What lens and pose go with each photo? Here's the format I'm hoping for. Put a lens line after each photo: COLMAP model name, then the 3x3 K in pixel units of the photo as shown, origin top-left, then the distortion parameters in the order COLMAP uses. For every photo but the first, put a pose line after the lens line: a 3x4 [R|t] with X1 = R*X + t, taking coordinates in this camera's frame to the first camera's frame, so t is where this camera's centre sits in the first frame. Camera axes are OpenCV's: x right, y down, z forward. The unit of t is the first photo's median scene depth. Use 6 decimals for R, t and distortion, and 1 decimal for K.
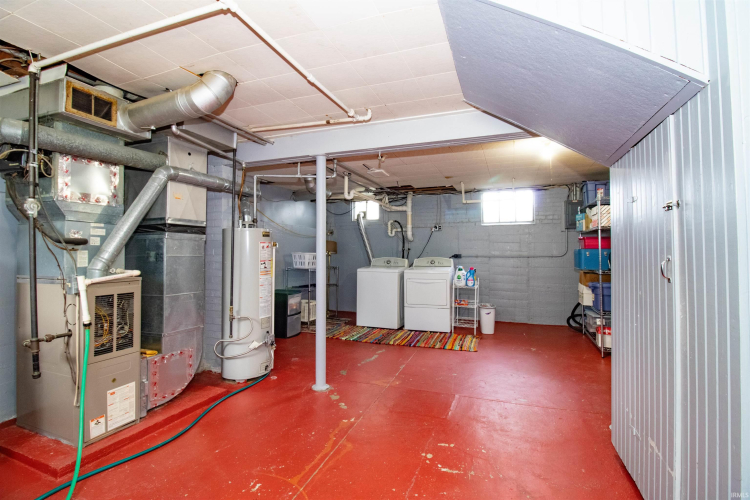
lens RADIAL K [[344.3, 0, 380.9], [0, 344.3, 245.8], [0, 0, 1]] dist [-0.021573, -0.000188]
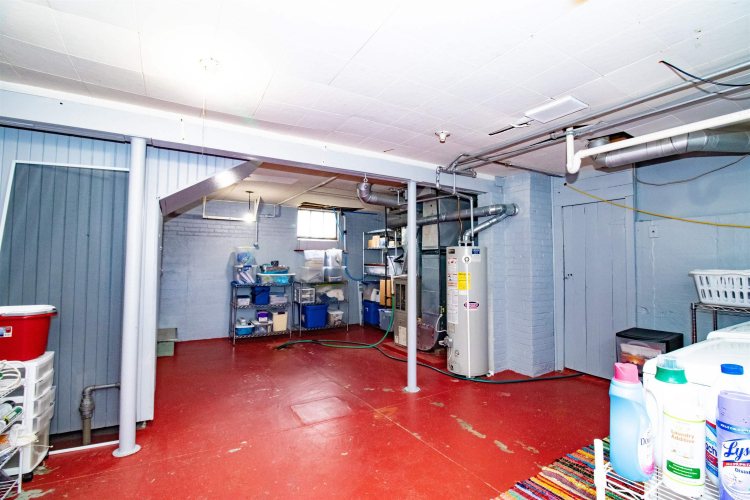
lens RADIAL K [[344.3, 0, 380.9], [0, 344.3, 245.8], [0, 0, 1]] dist [-0.021573, -0.000188]
pose [[-0.611128, -0.038334, -0.790603, 0.717297], [0.010665, 0.998337, -0.056650, 0.009096], [0.791460, -0.043052, -0.609703, 1.486781]]
